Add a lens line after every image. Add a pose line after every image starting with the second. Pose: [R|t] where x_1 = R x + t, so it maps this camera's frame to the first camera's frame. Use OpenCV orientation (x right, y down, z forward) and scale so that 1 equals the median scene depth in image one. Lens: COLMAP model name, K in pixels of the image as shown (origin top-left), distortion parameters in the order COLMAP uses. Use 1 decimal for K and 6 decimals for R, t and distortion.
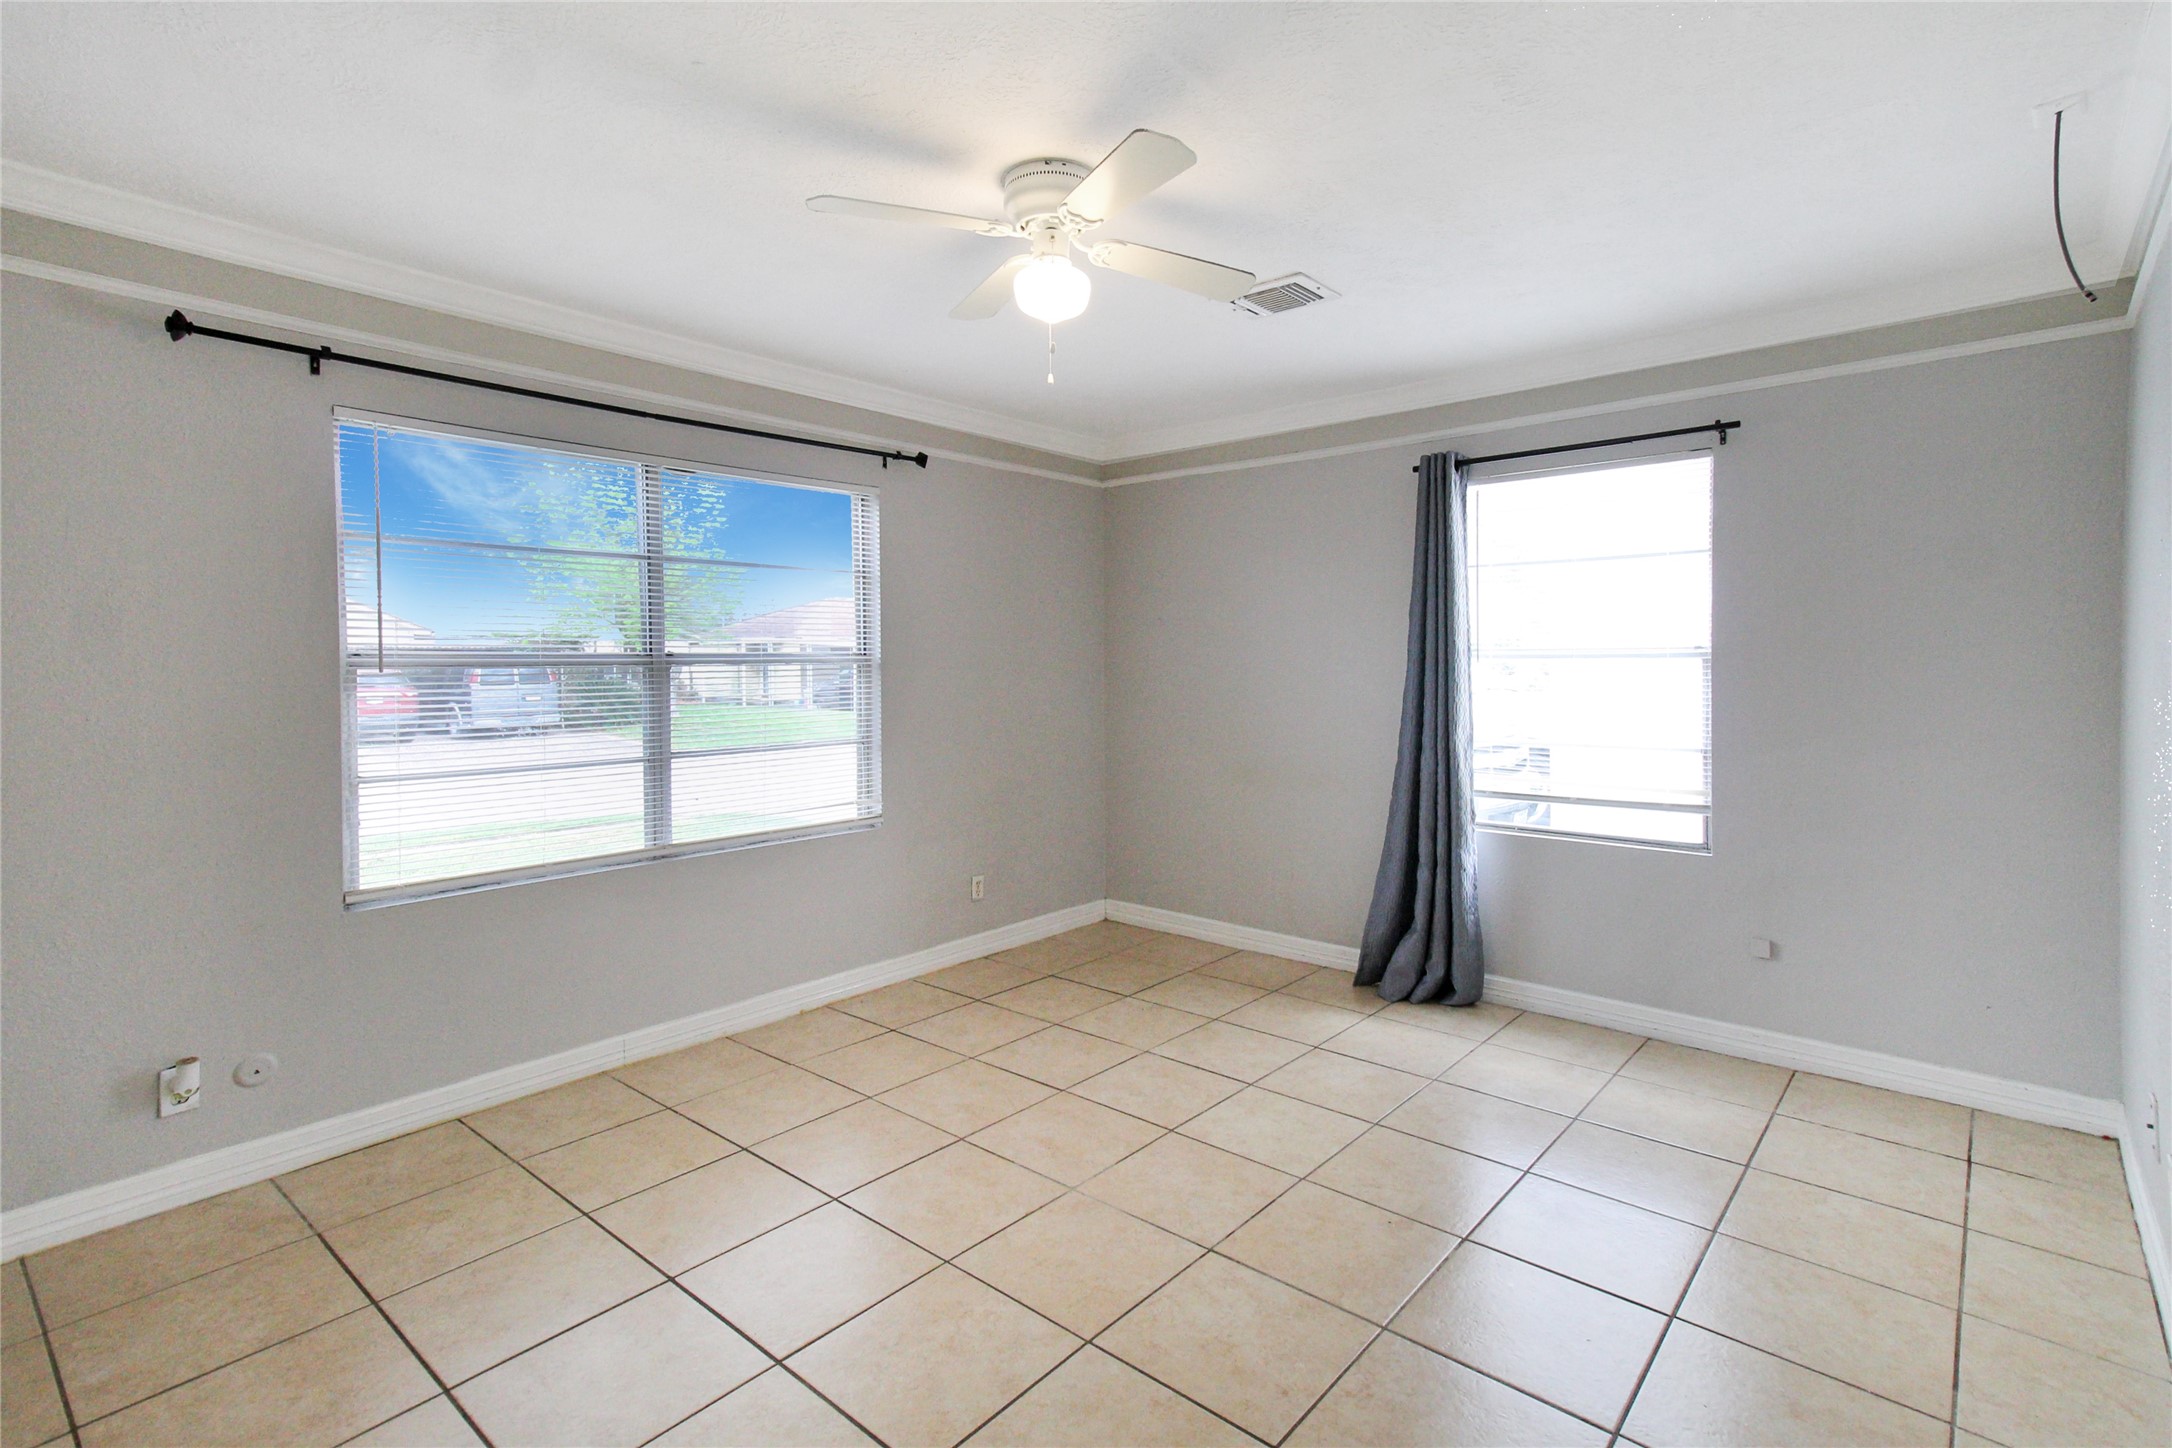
lens RADIAL K [[1041.8, 0, 1083.2], [0, 1041.8, 685.7], [0, 0, 1]] dist [0.029976, 0.000328]
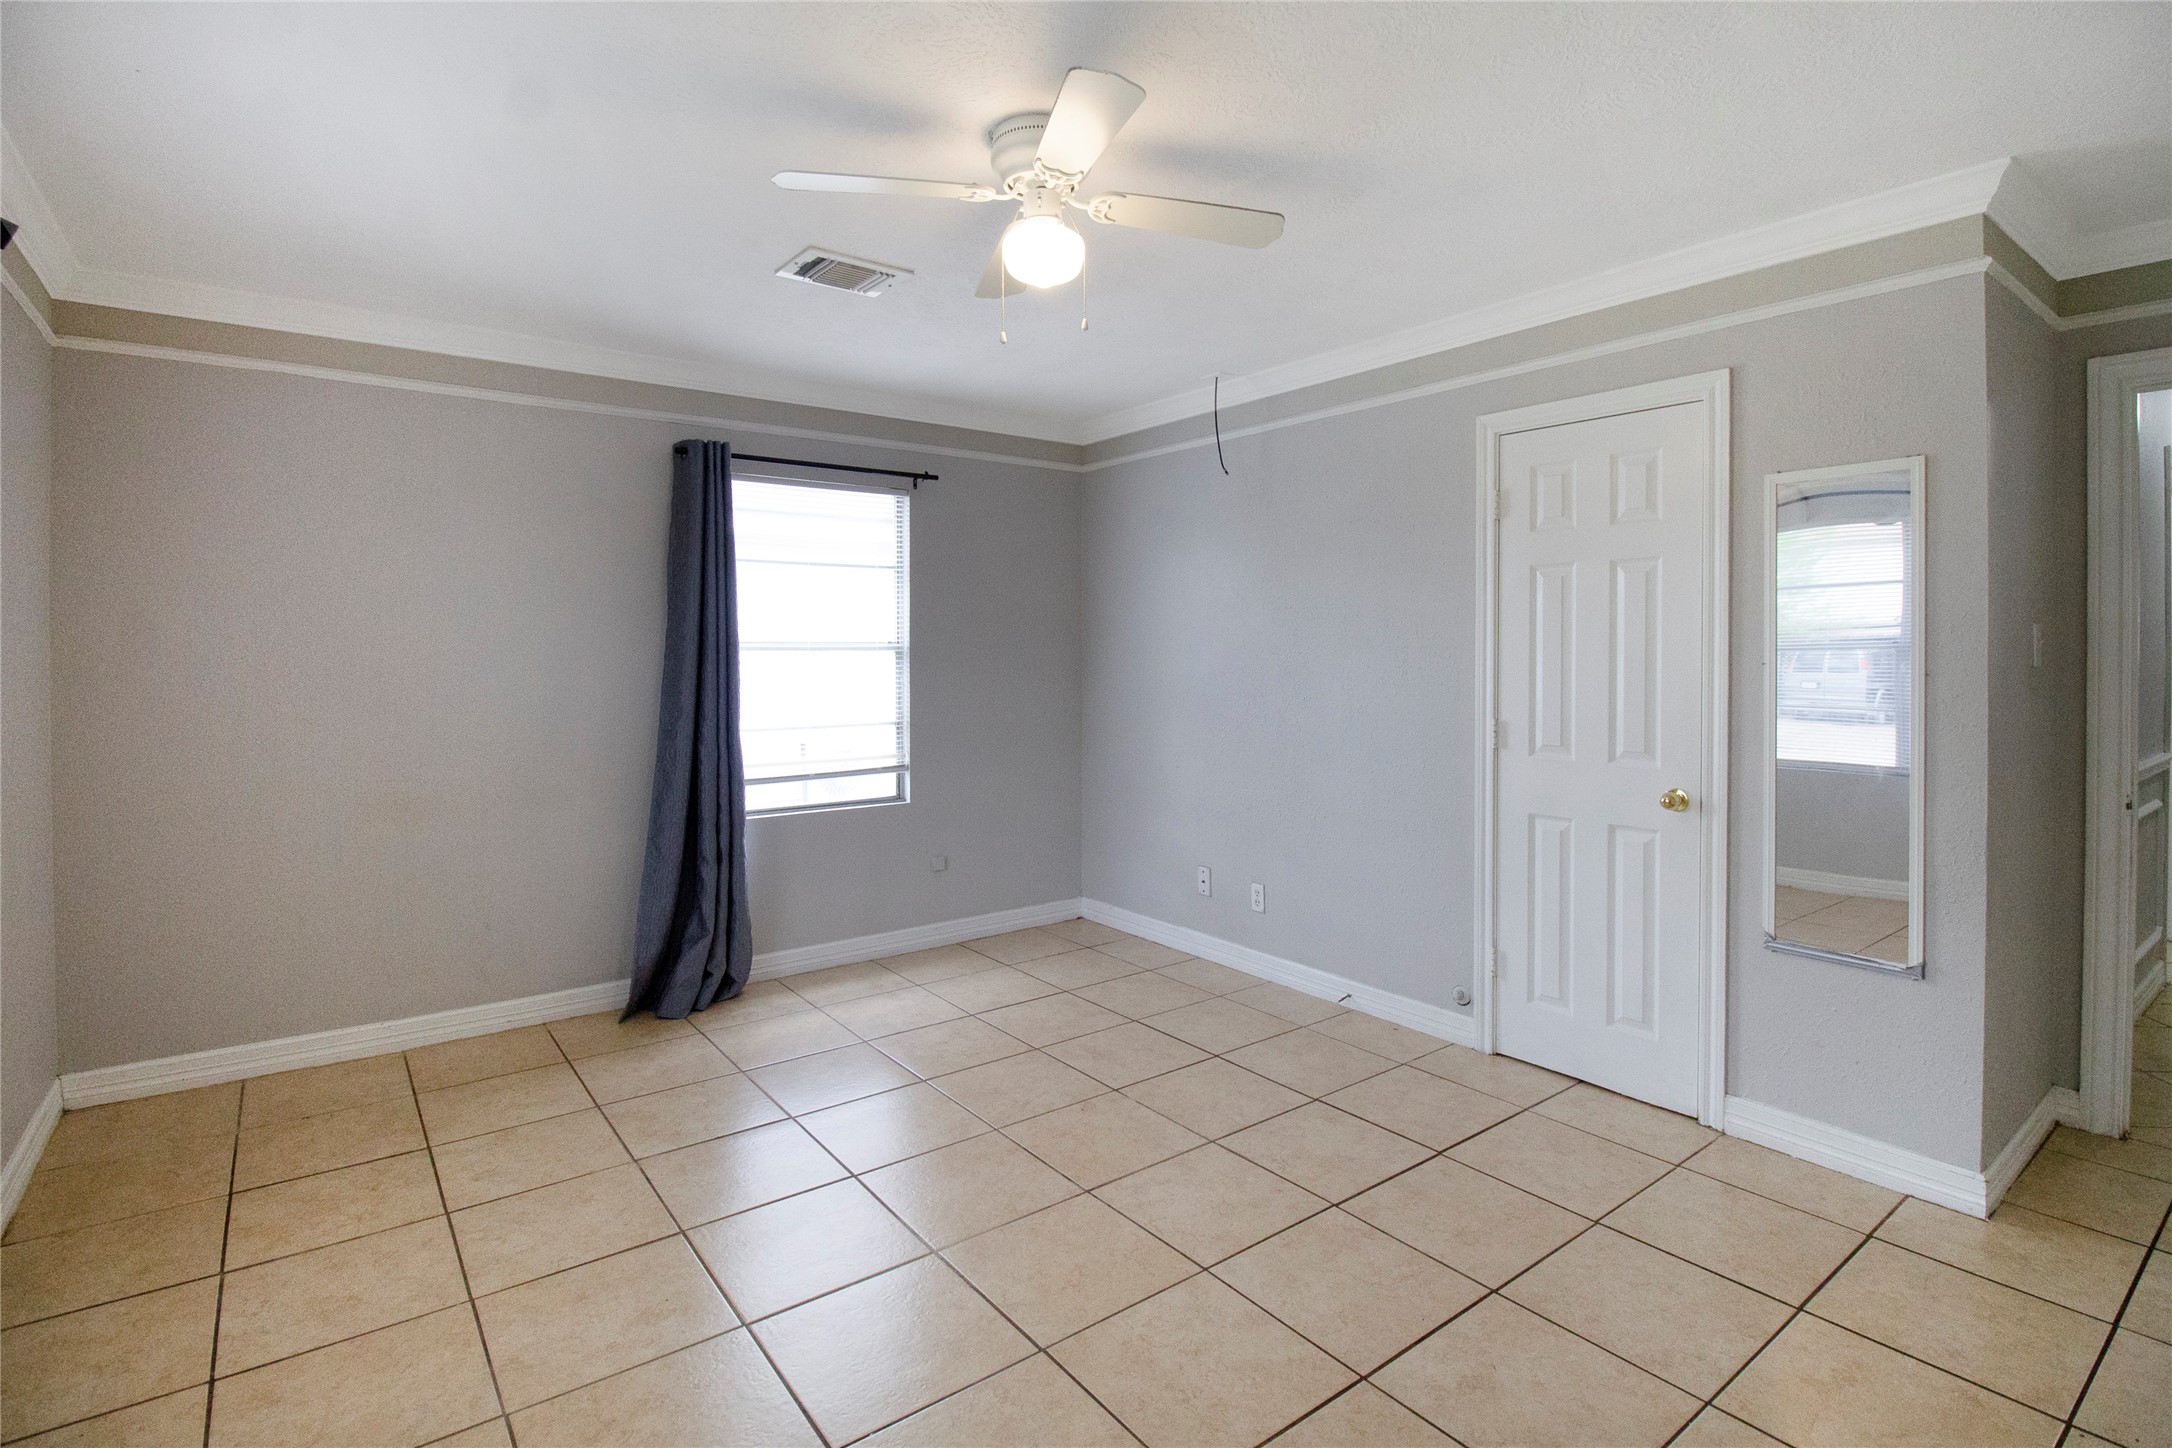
lens RADIAL K [[1059.7, 0, 1082.5], [0, 1059.7, 669.6], [0, 0, 1]] dist [0.011992, 0.000382]
pose [[0.200491, -0.008098, 0.979662, -0.575448], [0.025790, 0.999663, 0.002985, -0.001561], [-0.979356, 0.024667, 0.200632, 0.468560]]
